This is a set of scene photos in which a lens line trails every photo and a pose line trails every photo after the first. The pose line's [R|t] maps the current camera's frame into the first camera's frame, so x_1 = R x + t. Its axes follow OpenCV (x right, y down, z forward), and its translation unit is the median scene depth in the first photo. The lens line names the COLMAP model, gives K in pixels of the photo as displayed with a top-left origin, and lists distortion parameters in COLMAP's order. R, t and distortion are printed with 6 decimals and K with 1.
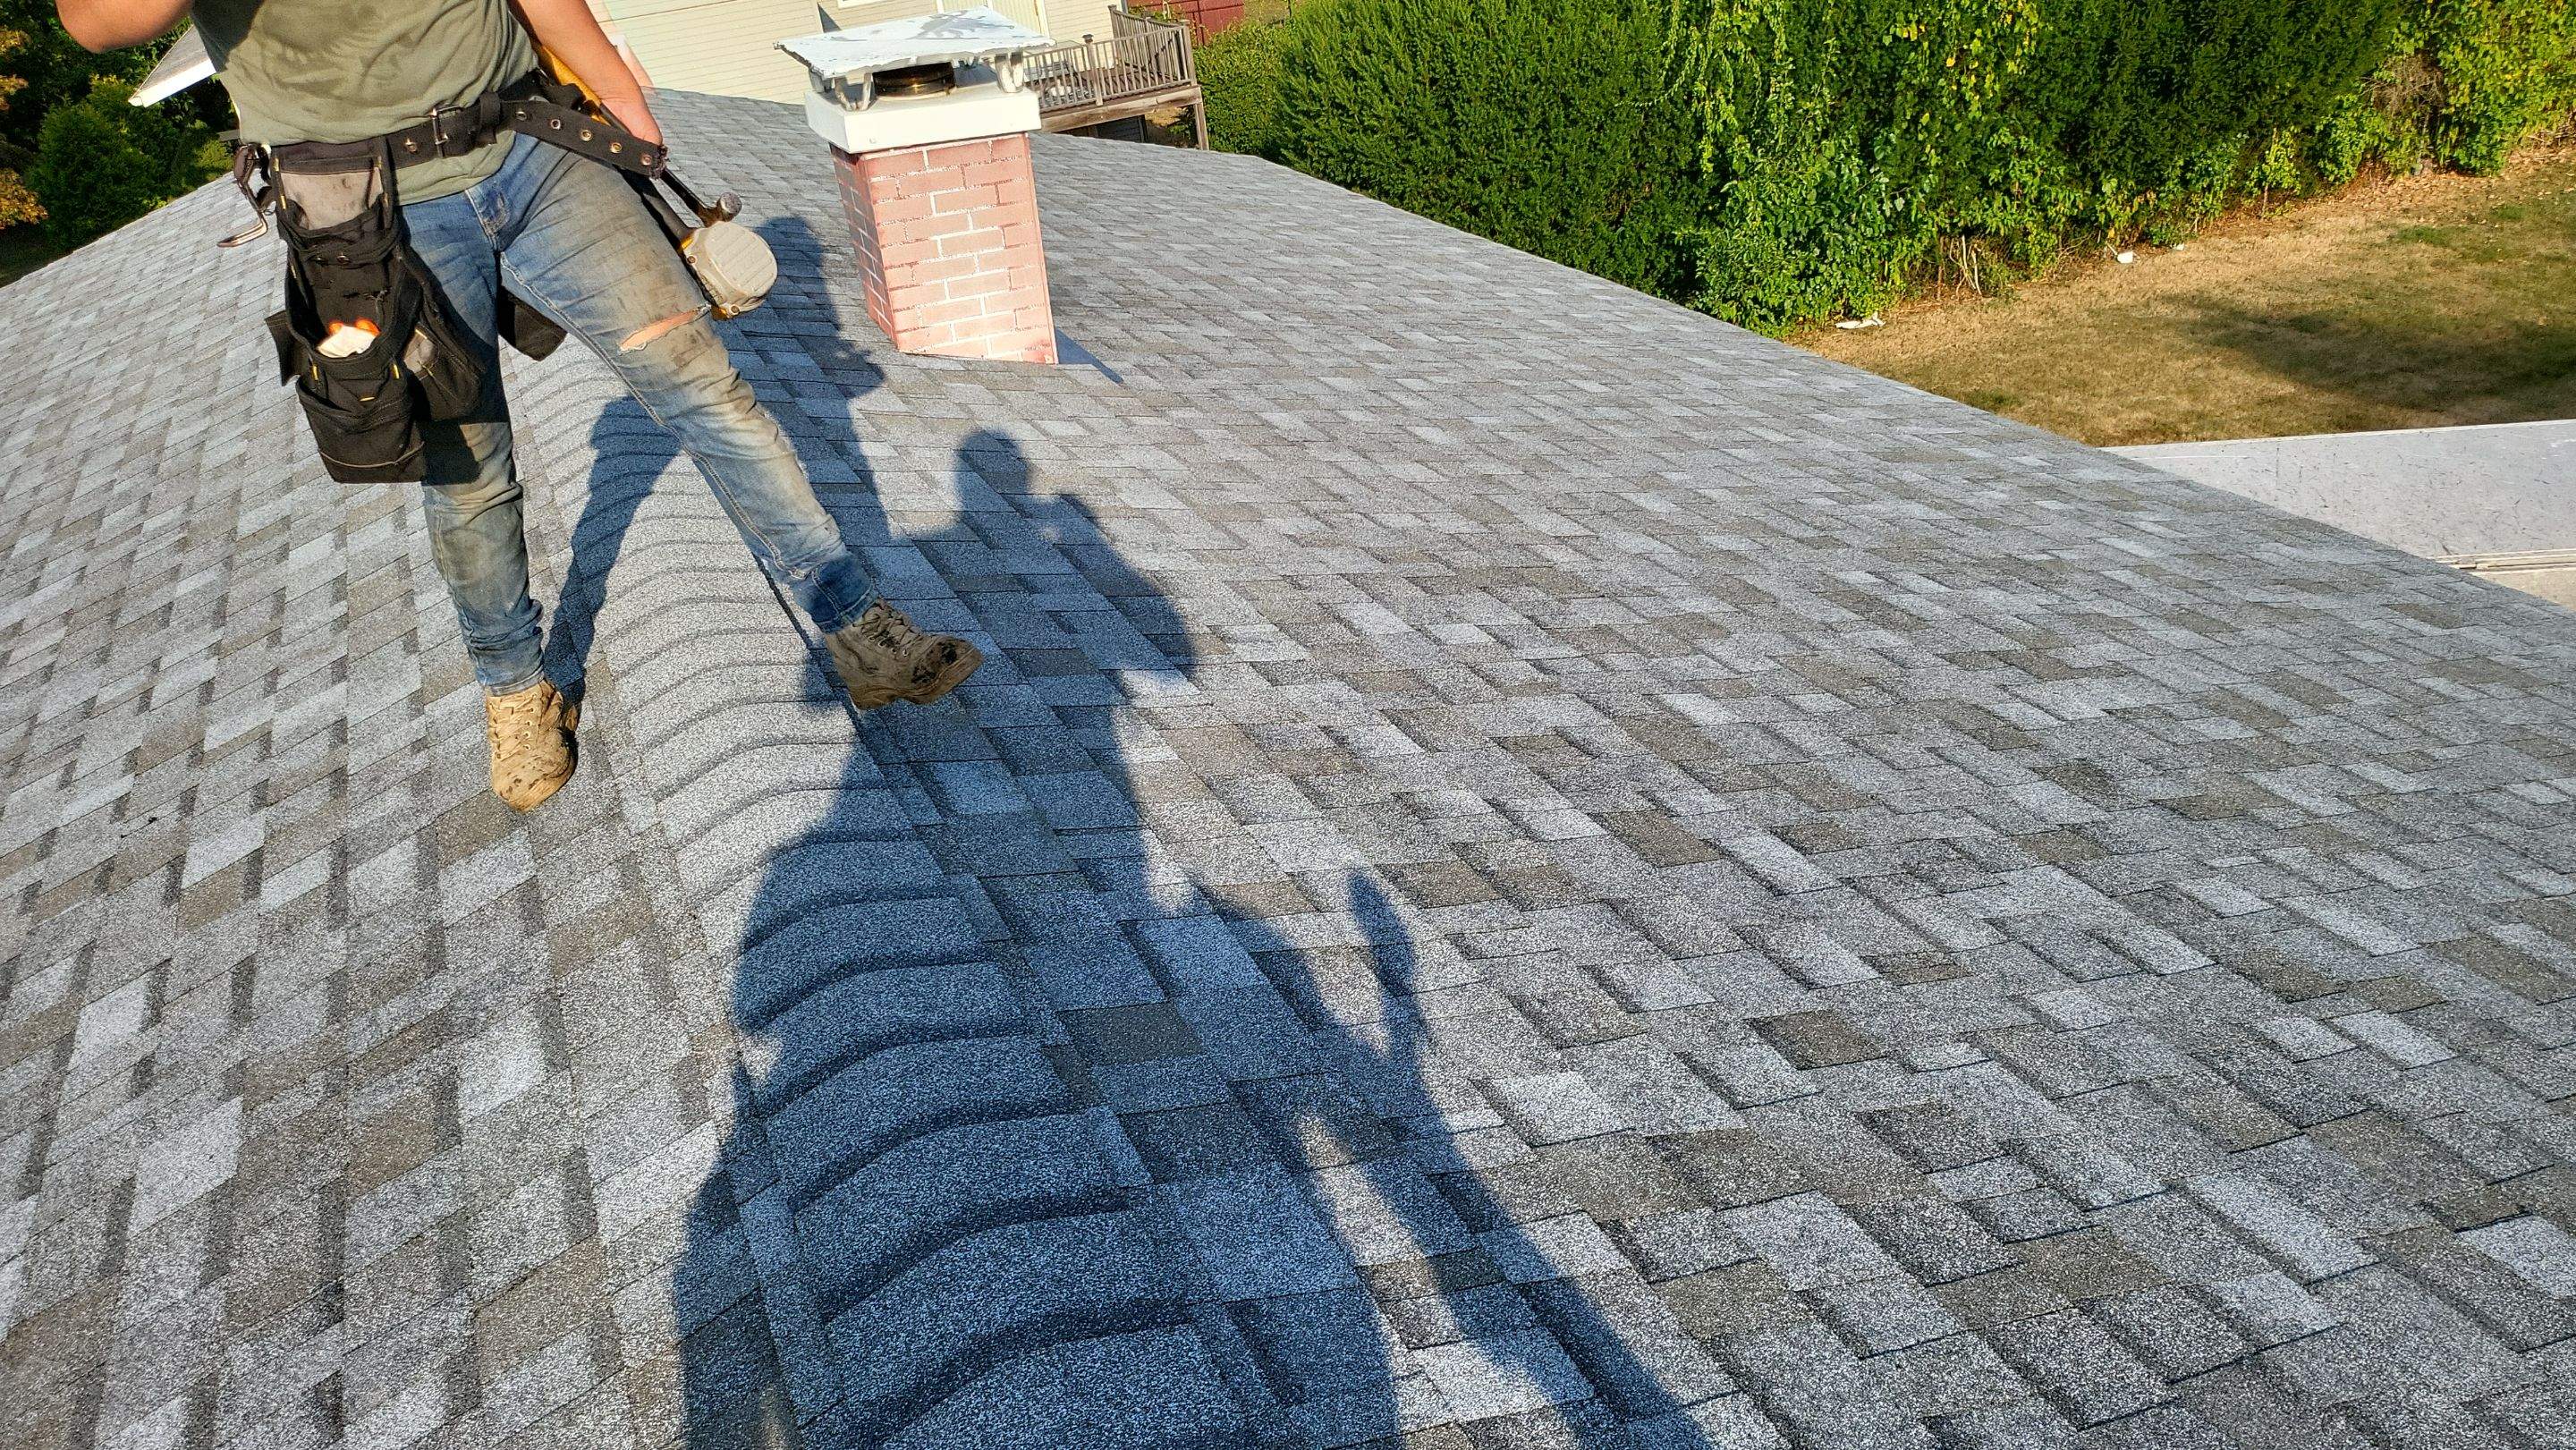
lens RADIAL K [[1876.9, 0, 1324.3], [0, 1876.9, 717.8], [0, 0, 1]] dist [0.072962, -0.091069]
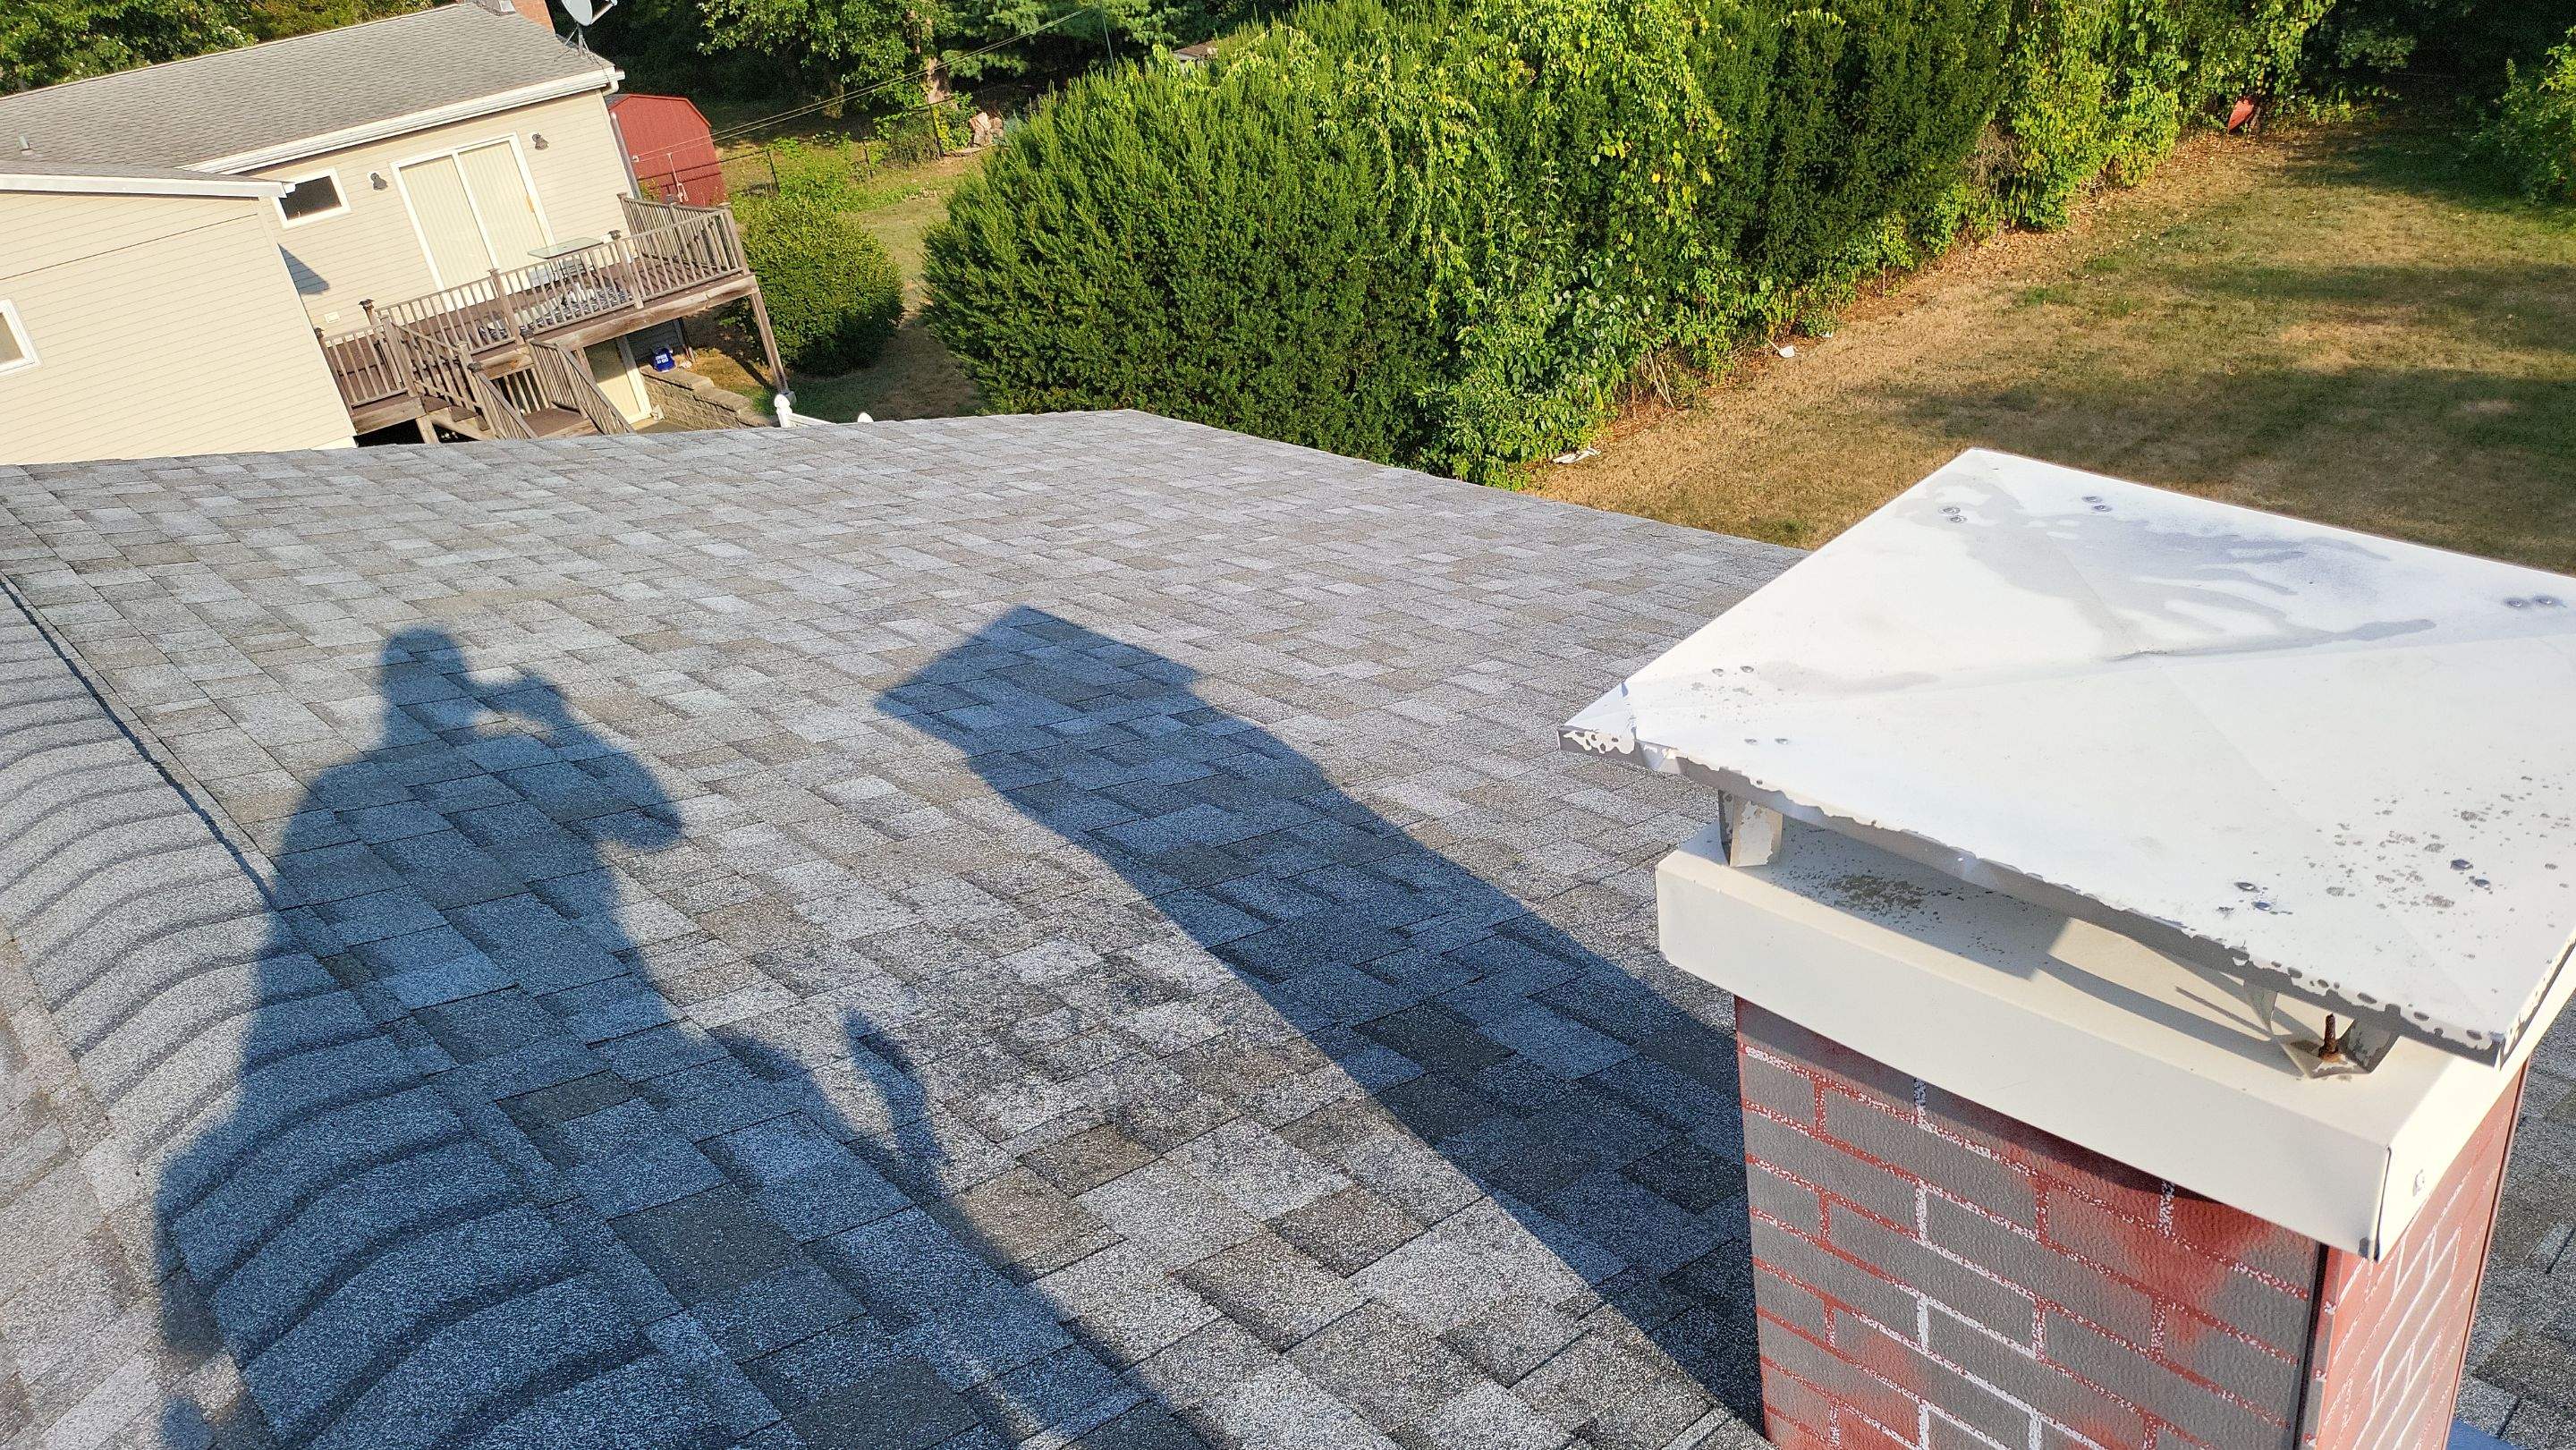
lens RADIAL K [[1795.6, 0, 1322.2], [0, 1795.6, 712.5], [0, 0, 1]] dist [0.059491, -0.066448]
pose [[0.949898, -0.171644, 0.261212, -0.294667], [0.184535, 0.982496, -0.025459, -0.270972], [-0.252270, 0.072386, 0.964946, 0.580906]]
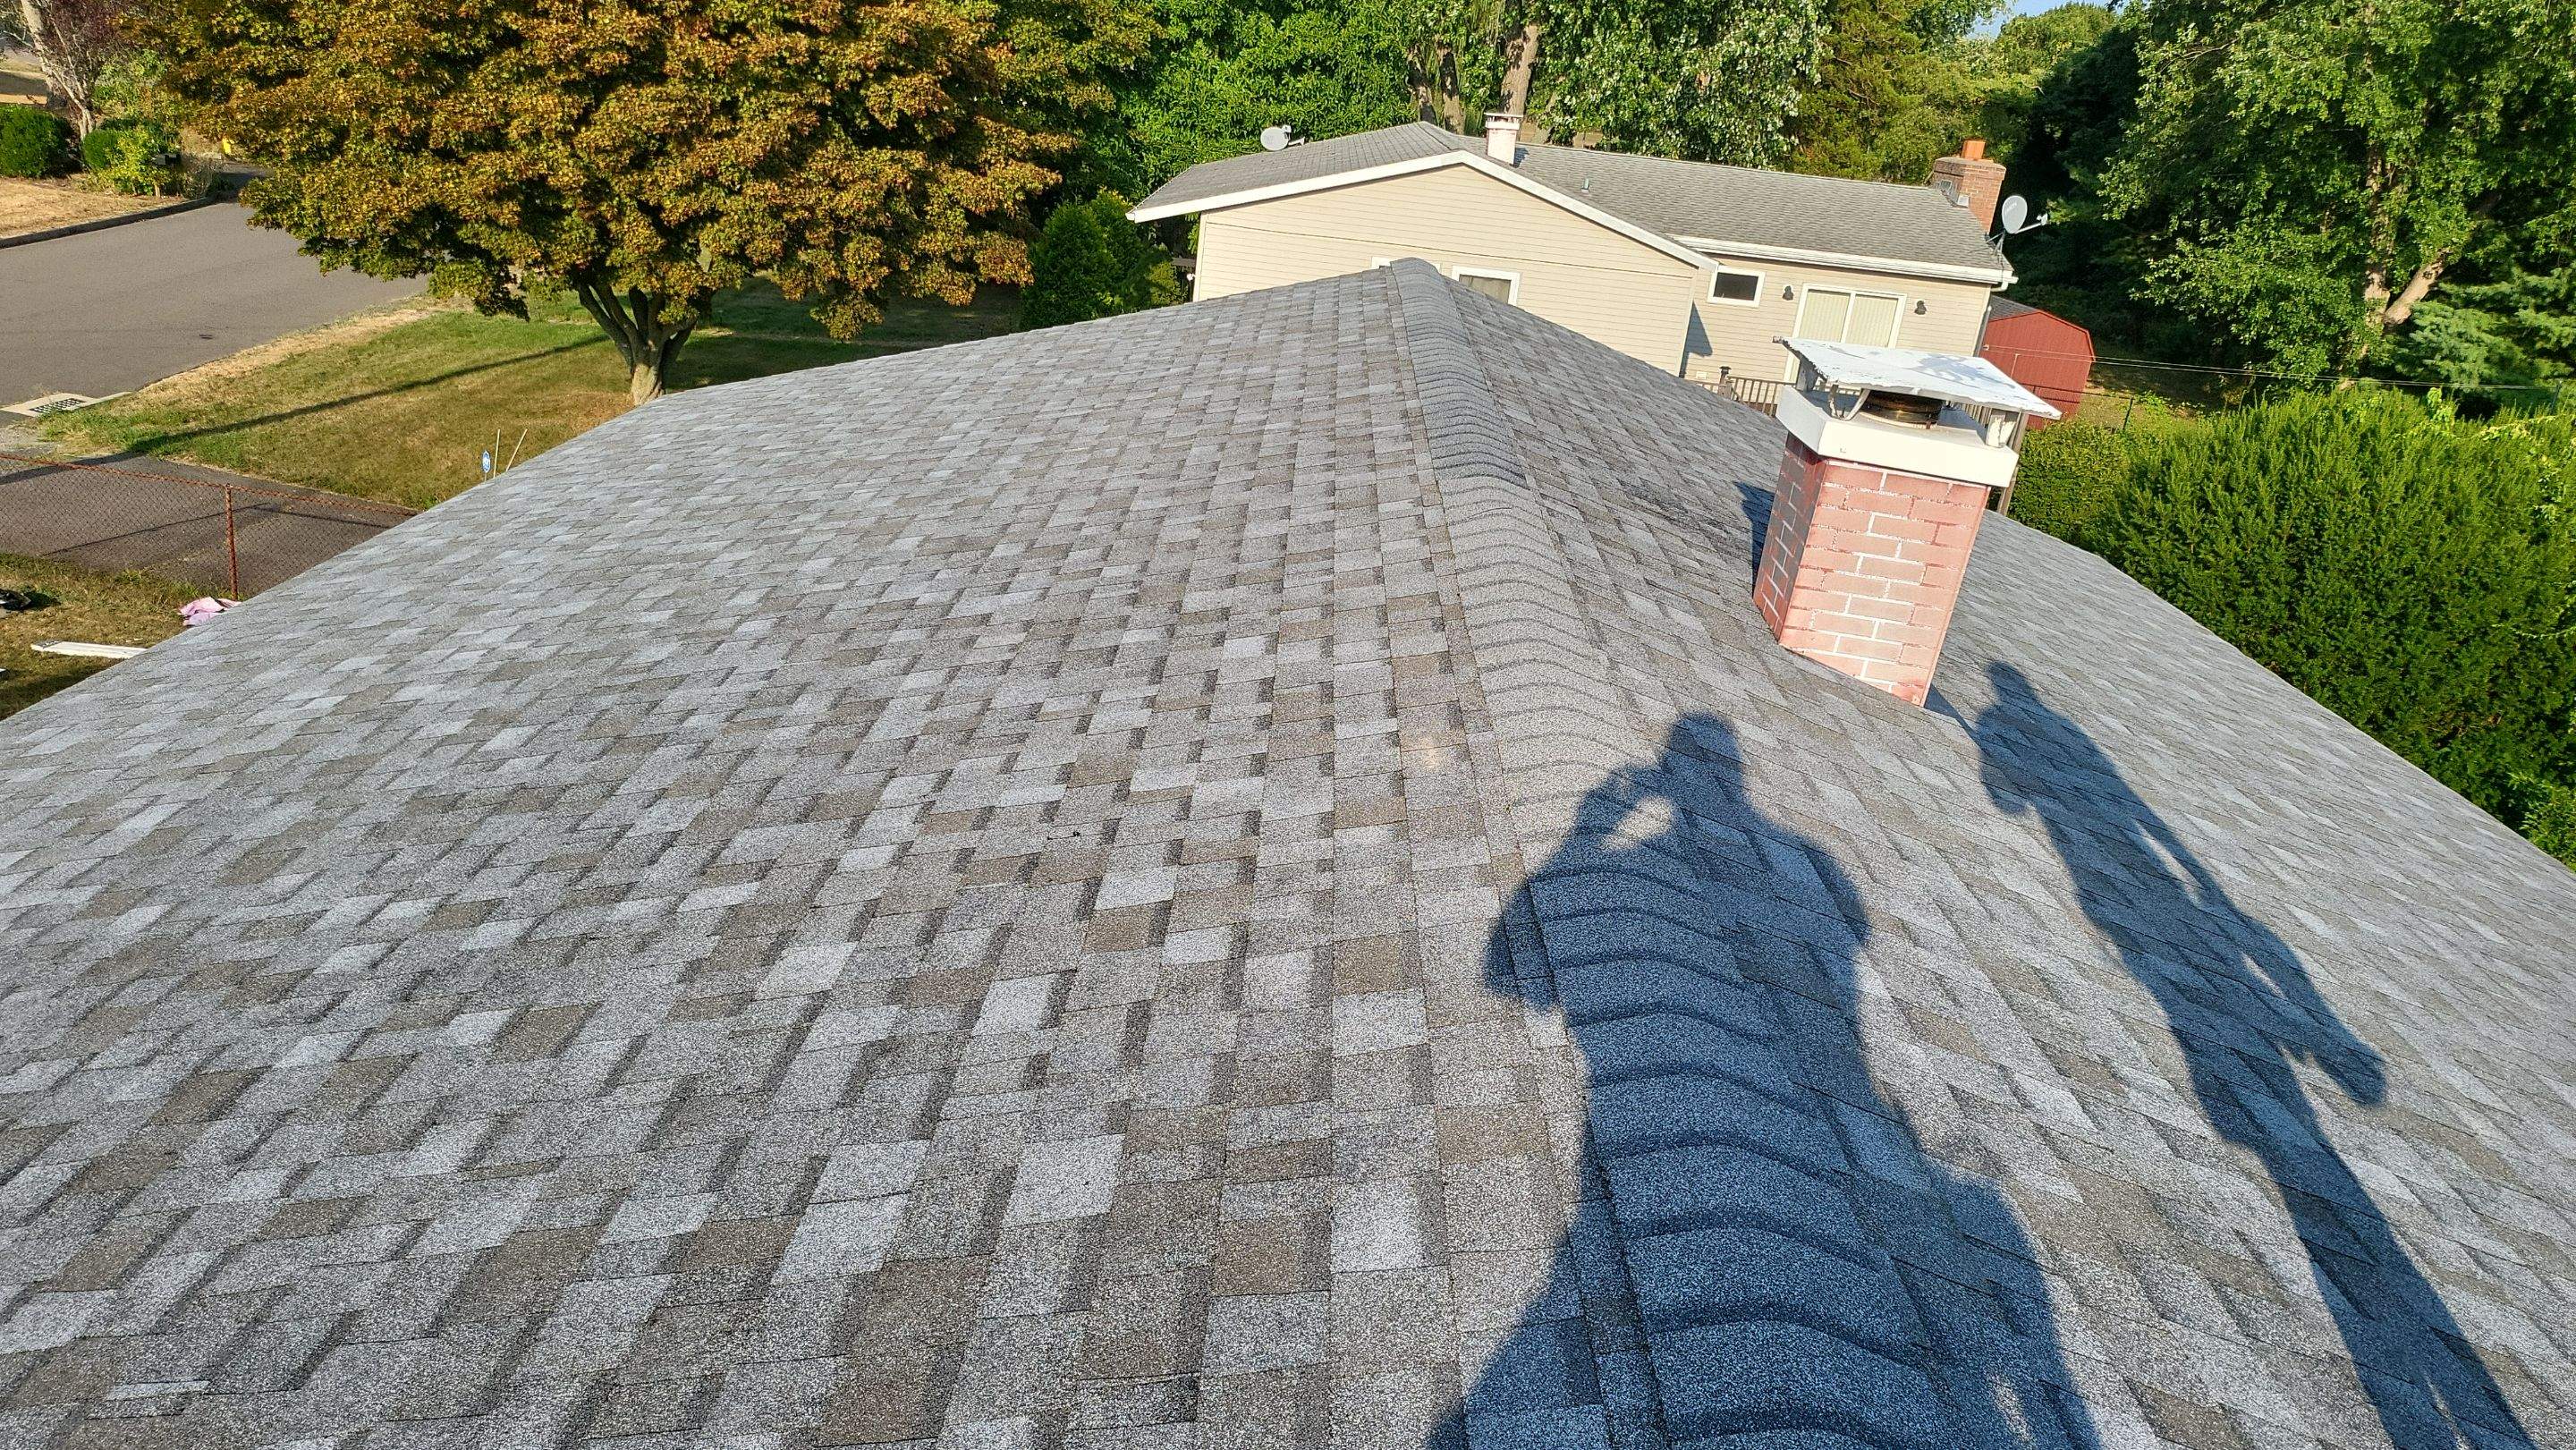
lens RADIAL K [[1820.3, 0, 1317.0], [0, 1820.3, 761.2], [0, 0, 1]] dist [0.073720, -0.084950]
pose [[0.876359, 0.353938, -0.326685, -0.077551], [-0.389641, 0.919670, -0.048850, 0.005606], [0.283153, 0.170100, 0.943870, 0.014392]]
